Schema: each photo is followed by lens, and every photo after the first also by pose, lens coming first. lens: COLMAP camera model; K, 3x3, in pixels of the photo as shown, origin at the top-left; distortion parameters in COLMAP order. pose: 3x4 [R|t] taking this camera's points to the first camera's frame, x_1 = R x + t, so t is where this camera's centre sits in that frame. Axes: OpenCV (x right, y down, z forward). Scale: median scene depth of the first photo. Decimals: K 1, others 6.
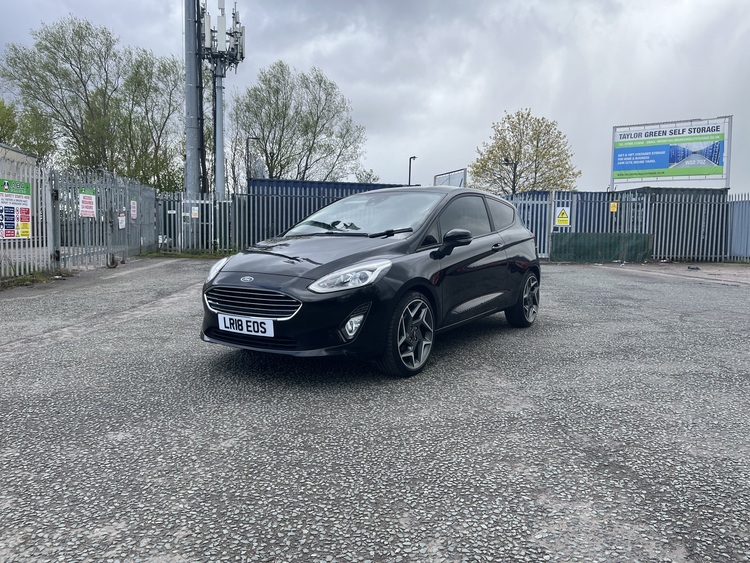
lens RADIAL K [[568.9, 0, 376.9], [0, 568.9, 283.3], [0, 0, 1]] dist [0.050302, -0.086384]
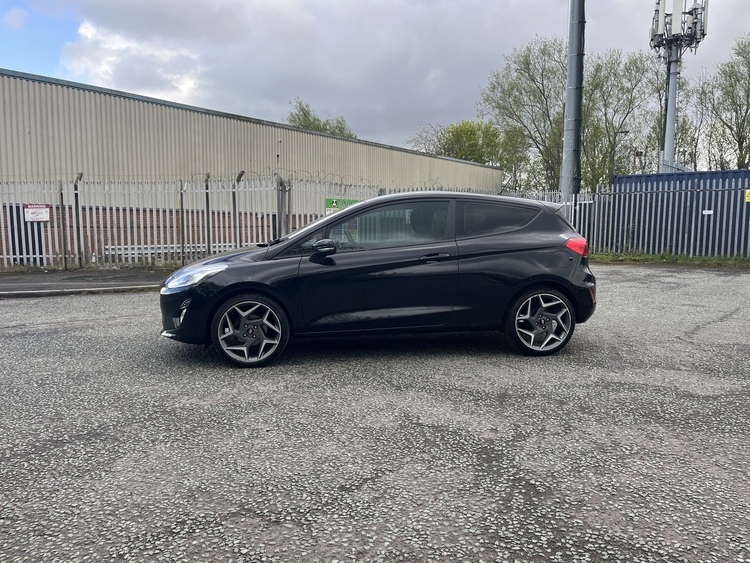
lens RADIAL K [[568.9, 0, 376.9], [0, 568.9, 283.3], [0, 0, 1]] dist [0.050302, -0.086384]
pose [[0.646940, 0.057603, -0.760362, 0.251601], [-0.056887, 0.998010, 0.027205, -0.012134], [0.760416, 0.025655, 0.648930, 0.104308]]
